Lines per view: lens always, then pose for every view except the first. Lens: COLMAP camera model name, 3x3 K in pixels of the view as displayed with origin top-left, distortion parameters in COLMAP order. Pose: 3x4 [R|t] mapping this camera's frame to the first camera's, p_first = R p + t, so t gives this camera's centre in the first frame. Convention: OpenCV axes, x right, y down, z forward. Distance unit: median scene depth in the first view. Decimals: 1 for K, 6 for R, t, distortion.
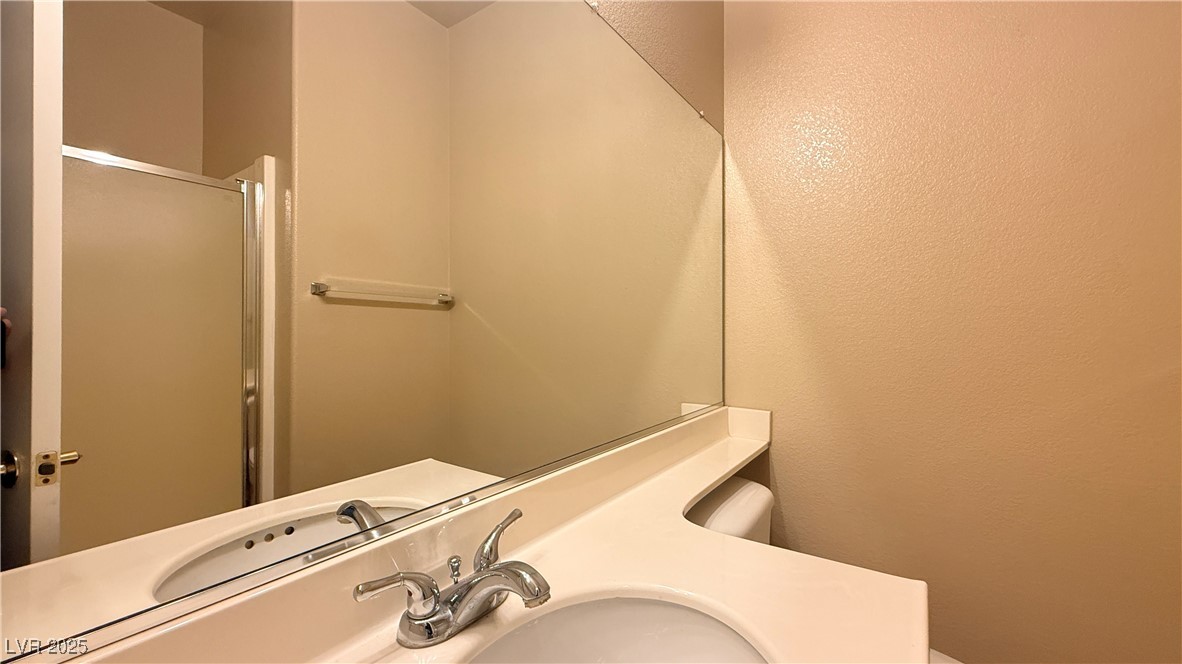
lens RADIAL K [[471.5, 0, 588.4], [0, 471.5, 332.0], [0, 0, 1]] dist [0.004763, -0.000160]
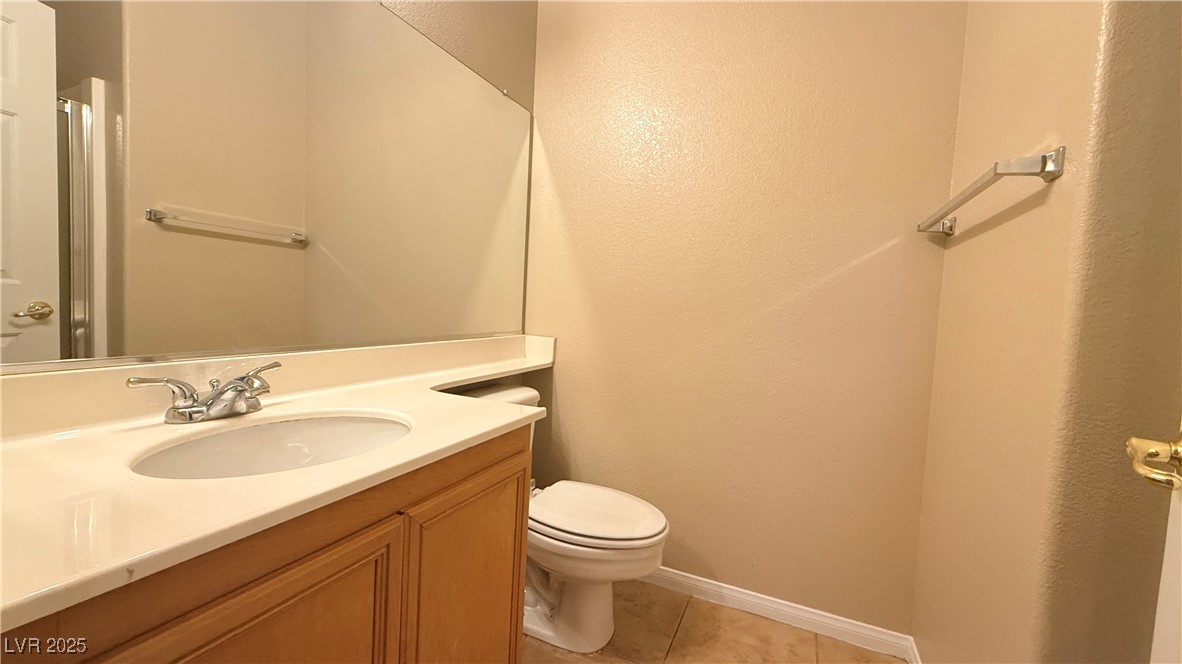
lens RADIAL K [[471.5, 0, 588.4], [0, 471.5, 332.0], [0, 0, 1]] dist [0.004763, -0.000160]
pose [[0.983138, 0.036393, 0.179207, 0.199581], [-0.048182, 0.996920, 0.061879, 0.055966], [-0.176403, -0.069471, 0.981863, -0.223279]]
